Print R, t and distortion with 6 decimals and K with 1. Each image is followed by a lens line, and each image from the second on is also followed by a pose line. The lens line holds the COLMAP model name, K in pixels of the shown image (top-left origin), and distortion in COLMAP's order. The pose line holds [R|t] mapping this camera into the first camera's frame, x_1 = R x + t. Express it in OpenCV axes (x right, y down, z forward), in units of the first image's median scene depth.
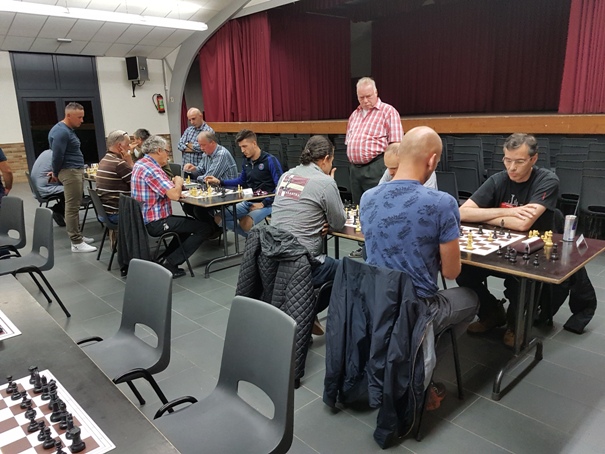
lens RADIAL K [[472.8, 0, 317.6], [0, 472.8, 226.4], [0, 0, 1]] dist [0.050647, -0.110924]
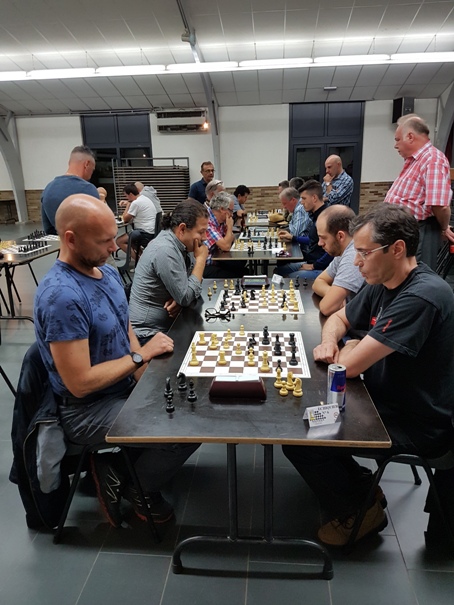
lens RADIAL K [[472.8, 0, 226.8], [0, 472.8, 304.7], [0, 0, 1]] dist [0.050647, -0.110924]
pose [[0.645501, 0.217176, -0.732232, 0.467578], [-0.164355, 0.975757, 0.144517, -0.083118], [0.745866, 0.027061, 0.665546, 0.299539]]
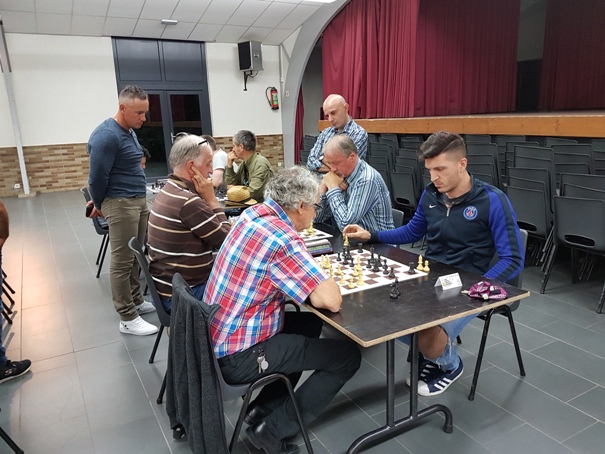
lens RADIAL K [[472.8, 0, 298.4], [0, 472.8, 231.0], [0, 0, 1]] dist [0.050647, -0.110924]
pose [[0.965984, 0.060713, -0.251372, -0.169548], [-0.057154, 0.998135, 0.021444, -0.114426], [0.252205, -0.006347, 0.967653, 0.527502]]
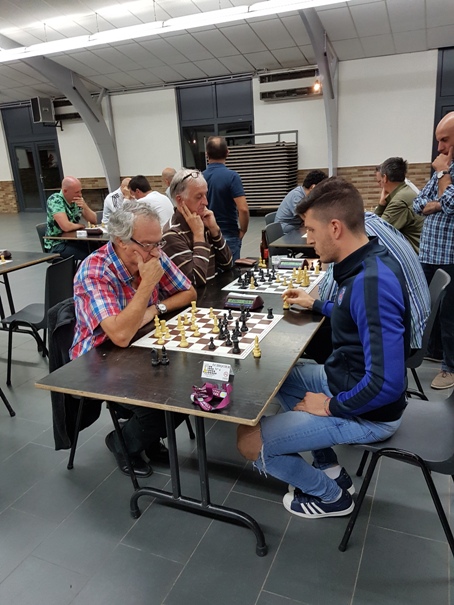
lens RADIAL K [[472.8, 0, 226.6], [0, 472.8, 303.2], [0, 0, 1]] dist [0.050647, -0.110924]
pose [[0.372350, 0.282156, -0.884163, 0.137990], [-0.161946, 0.957804, 0.237455, -0.194353], [0.913854, 0.054770, 0.402332, 0.829115]]
